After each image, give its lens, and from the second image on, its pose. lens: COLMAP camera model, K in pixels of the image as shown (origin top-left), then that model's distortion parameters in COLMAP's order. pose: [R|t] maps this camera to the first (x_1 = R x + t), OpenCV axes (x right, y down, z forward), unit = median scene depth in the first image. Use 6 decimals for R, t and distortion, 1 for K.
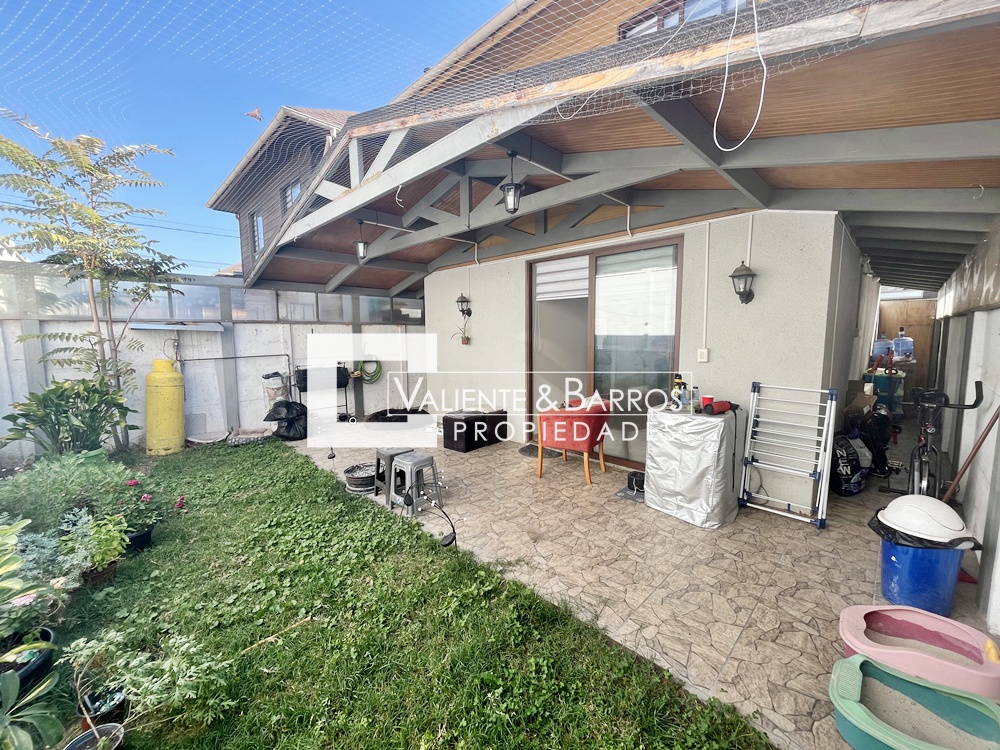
lens RADIAL K [[402.3, 0, 495.6], [0, 402.3, 372.6], [0, 0, 1]] dist [-0.000289, 0.000303]
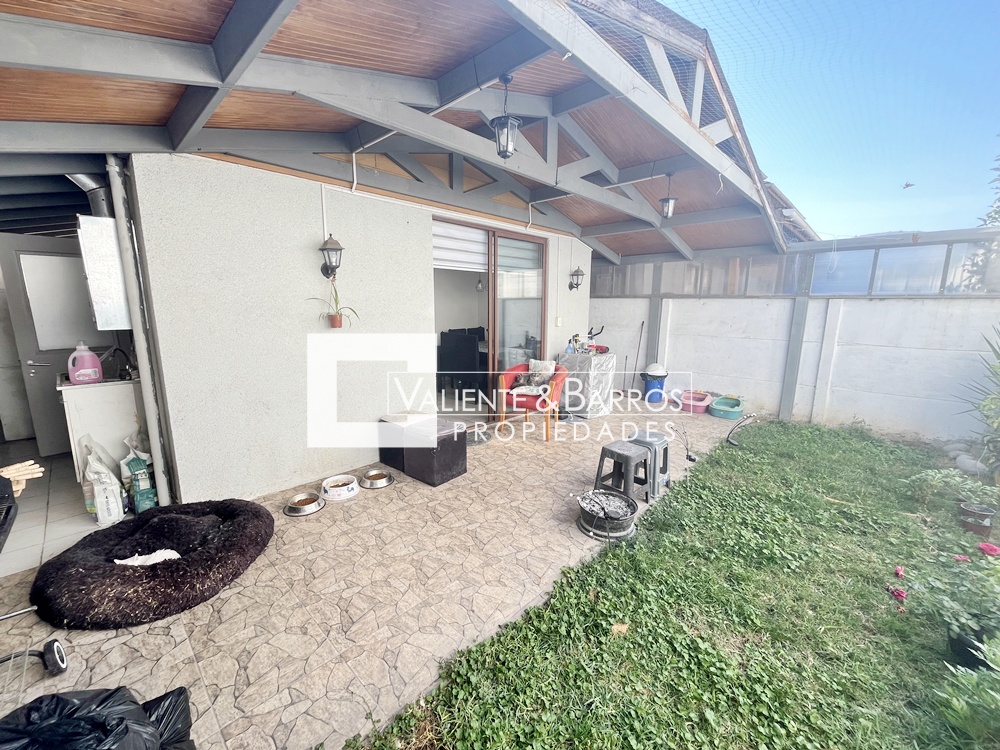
lens RADIAL K [[402.3, 0, 500.7], [0, 402.3, 373.1], [0, 0, 1]] dist [-0.000289, 0.000303]
pose [[-0.040908, -0.165423, 0.985374, -0.831694], [0.091981, 0.981388, 0.168573, -0.103584], [-0.994920, 0.097532, -0.024930, 1.008233]]
